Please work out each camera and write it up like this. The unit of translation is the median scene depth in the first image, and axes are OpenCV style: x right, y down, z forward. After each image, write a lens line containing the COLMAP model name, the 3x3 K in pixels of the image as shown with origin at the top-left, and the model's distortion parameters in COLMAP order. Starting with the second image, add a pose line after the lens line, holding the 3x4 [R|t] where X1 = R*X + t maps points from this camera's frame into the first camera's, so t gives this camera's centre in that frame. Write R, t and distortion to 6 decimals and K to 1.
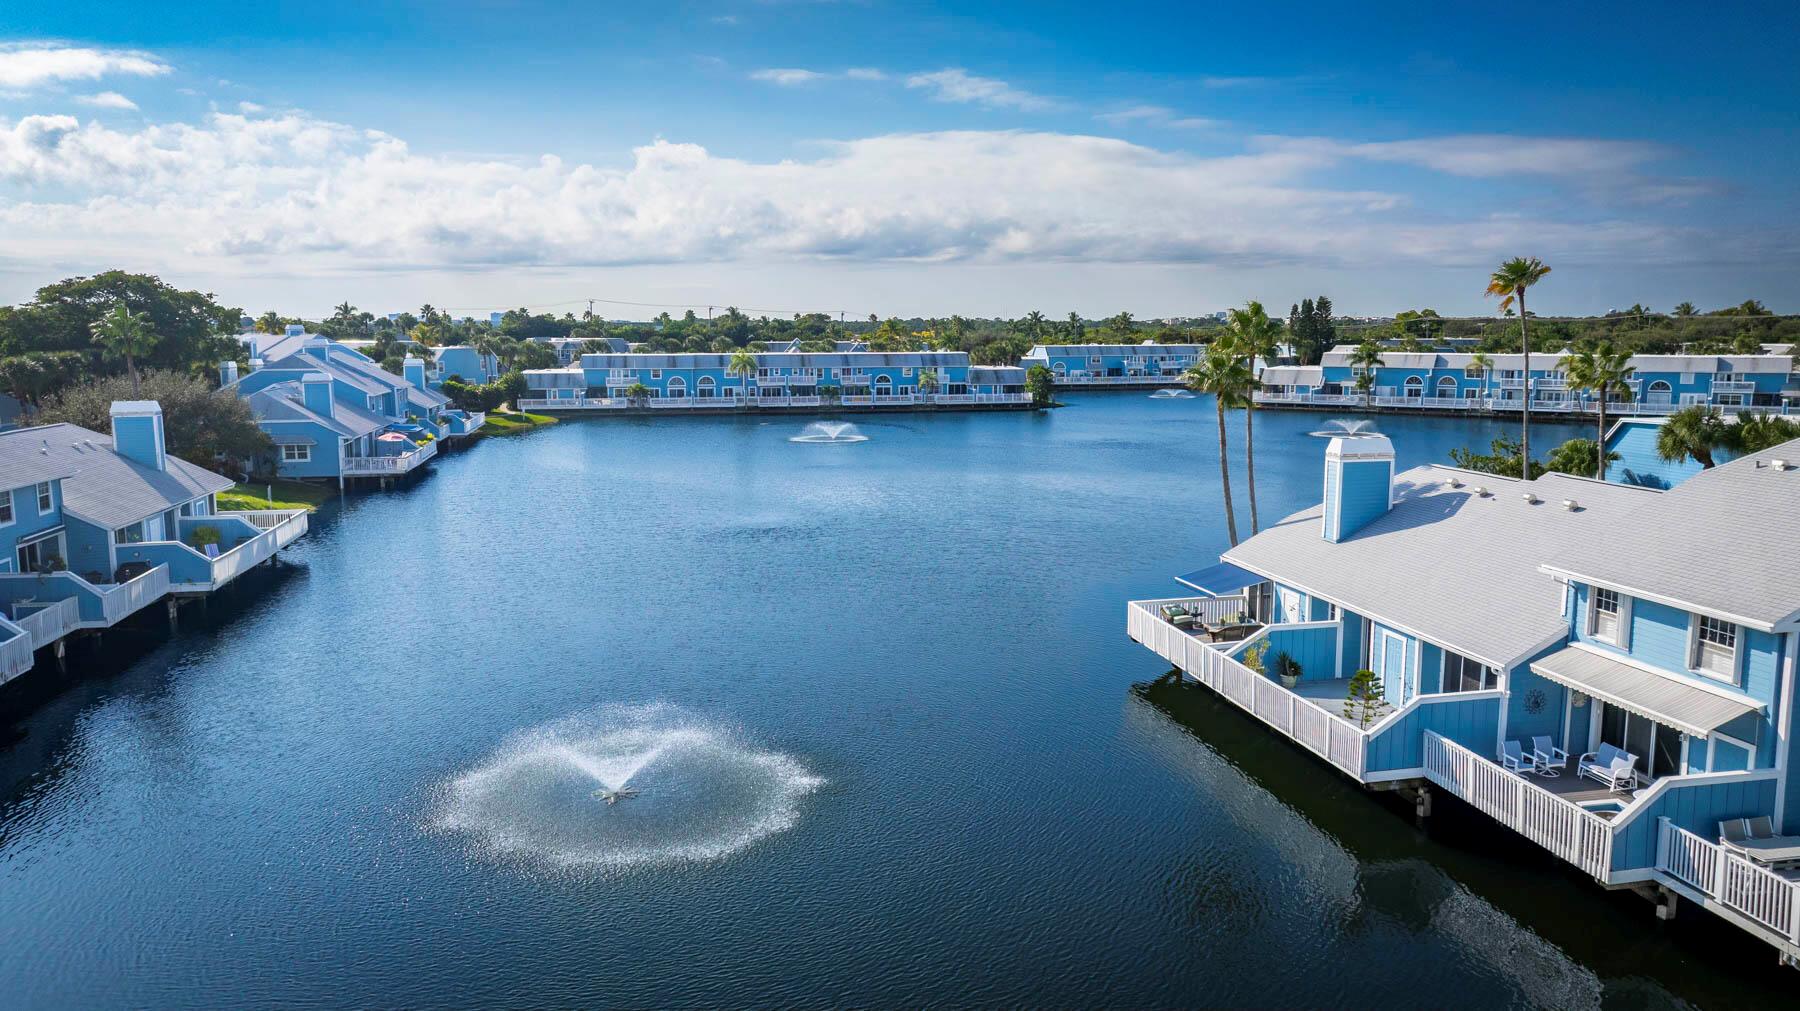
lens RADIAL K [[1264.1, 0, 899.4], [0, 1264.1, 501.8], [0, 0, 1]] dist [-0.031317, 0.058099]
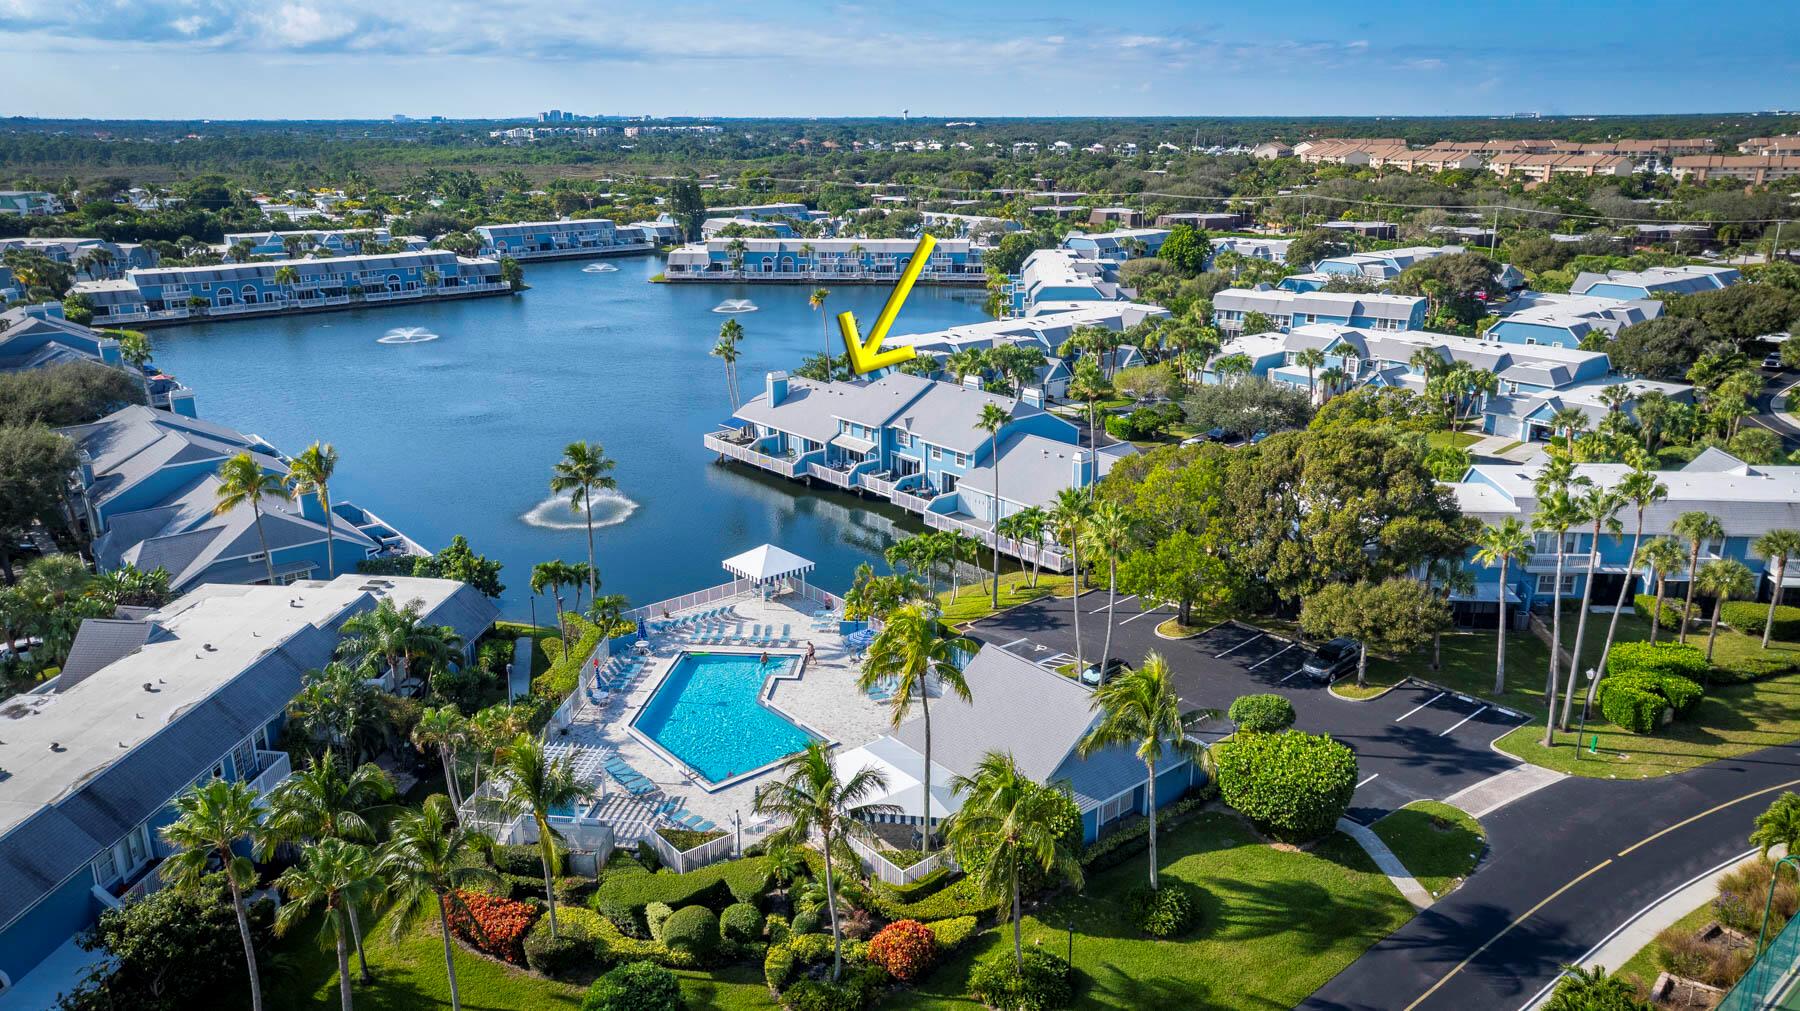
lens RADIAL K [[1264.1, 0, 899.4], [0, 1264.1, 501.8], [0, 0, 1]] dist [-0.031317, 0.058099]
pose [[0.875162, -0.140300, 0.463042, -0.563502], [0.066981, 0.982951, 0.171234, -0.168207], [-0.479172, -0.118843, 0.869638, -1.238429]]
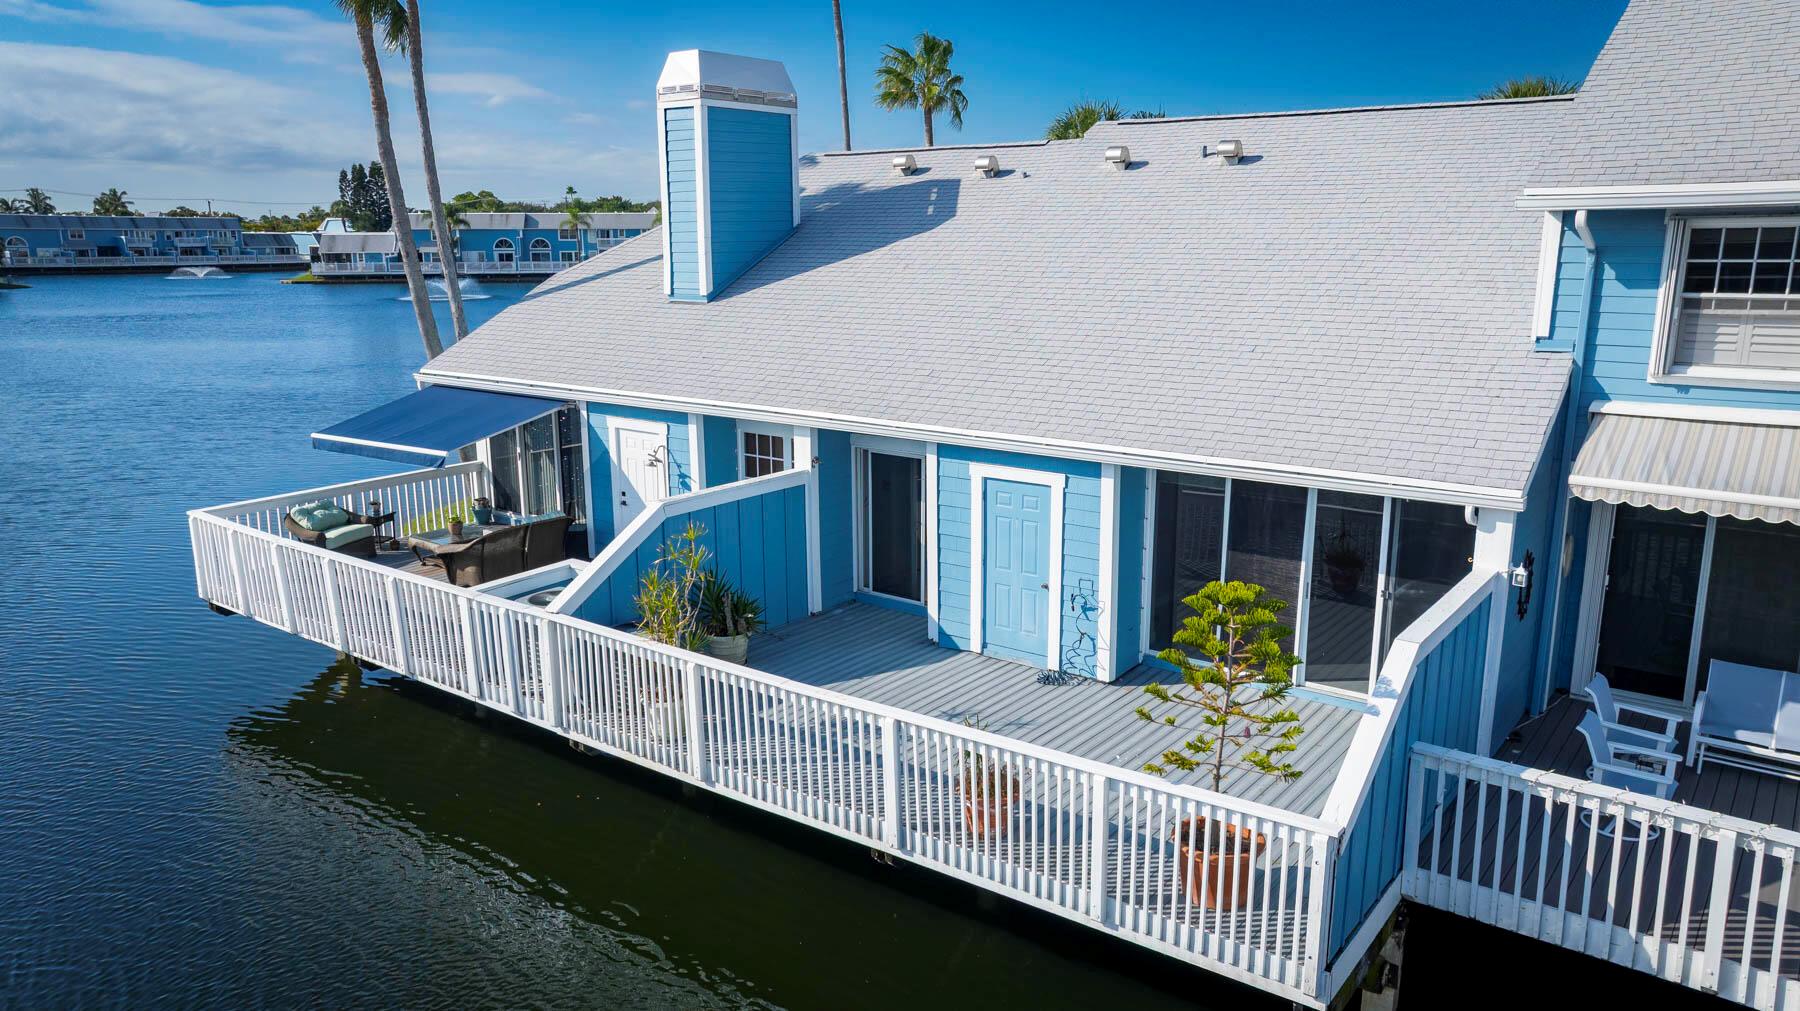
lens RADIAL K [[1264.1, 0, 899.4], [0, 1264.1, 501.8], [0, 0, 1]] dist [-0.031317, 0.058099]
pose [[0.752463, -0.138070, 0.644000, 0.075160], [0.091857, 0.990224, 0.104971, 0.042190], [-0.652198, -0.019830, 0.757789, 0.433668]]
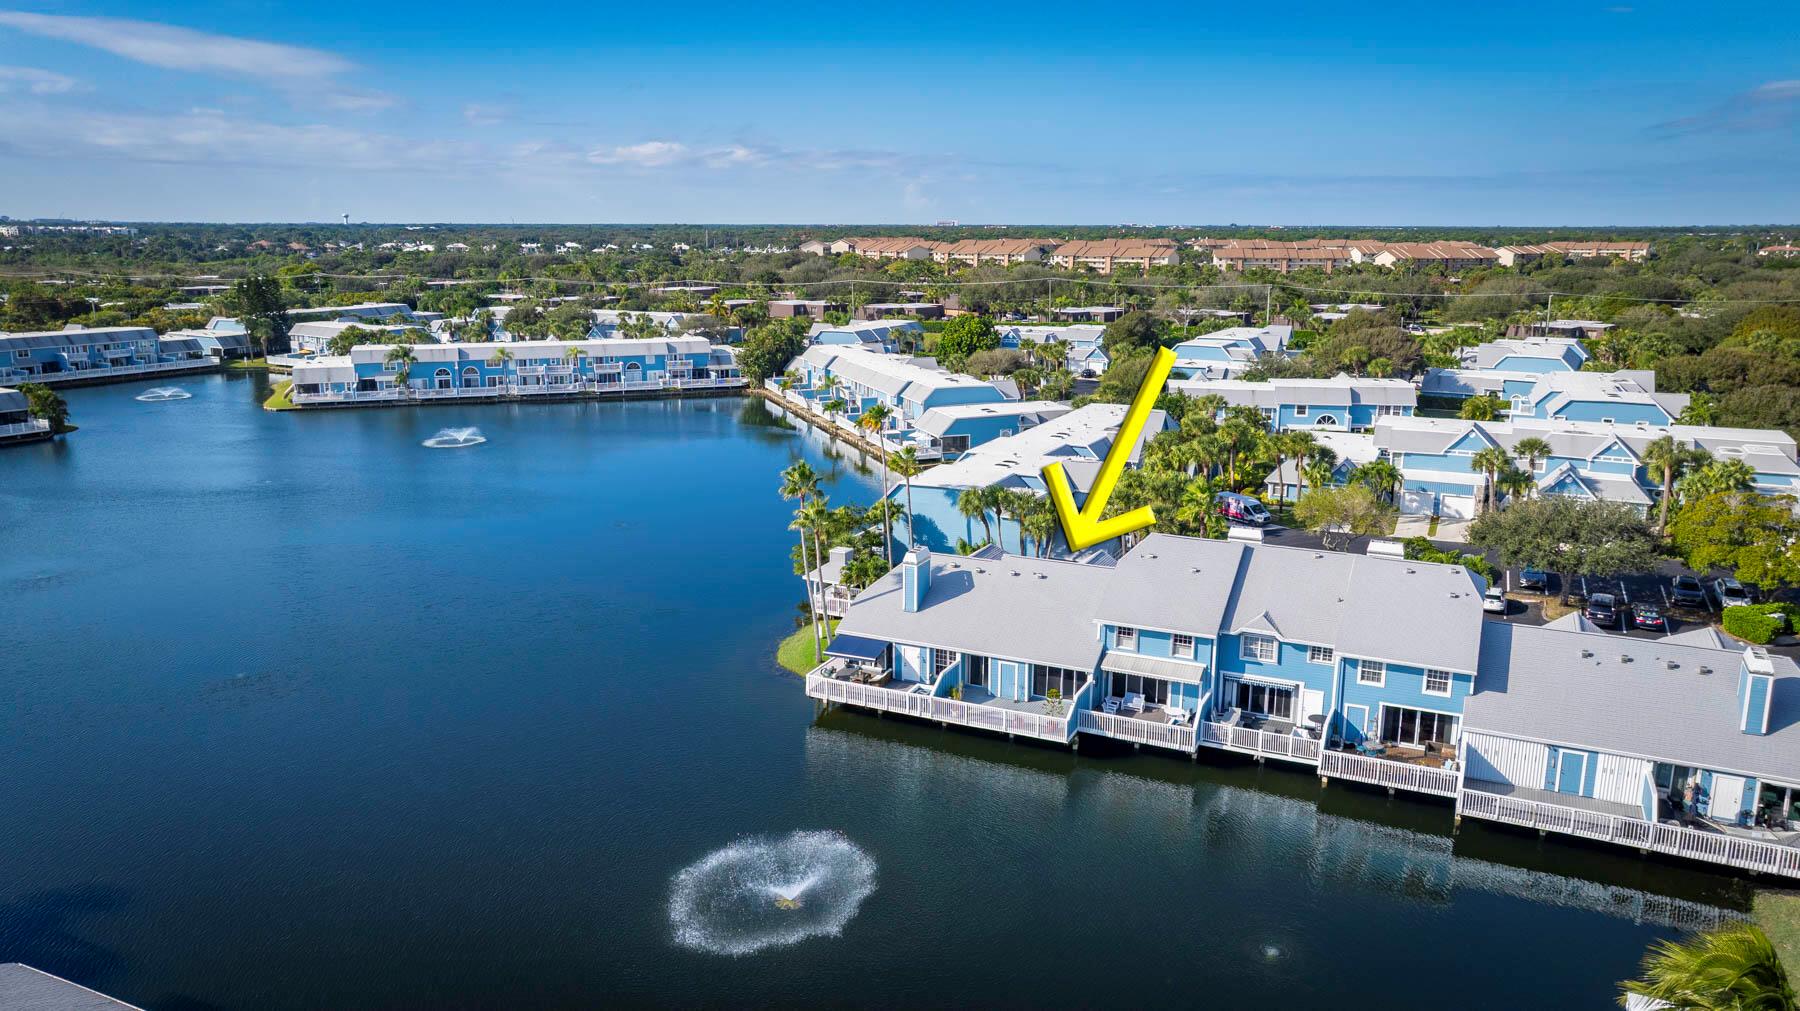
lens RADIAL K [[1264.1, 0, 899.4], [0, 1264.1, 501.8], [0, 0, 1]] dist [-0.031317, 0.058099]
pose [[0.603184, -0.165228, 0.780301, -0.686668], [0.104906, 0.986244, 0.127742, -0.235021], [-0.790673, 0.004807, 0.612219, -0.031332]]
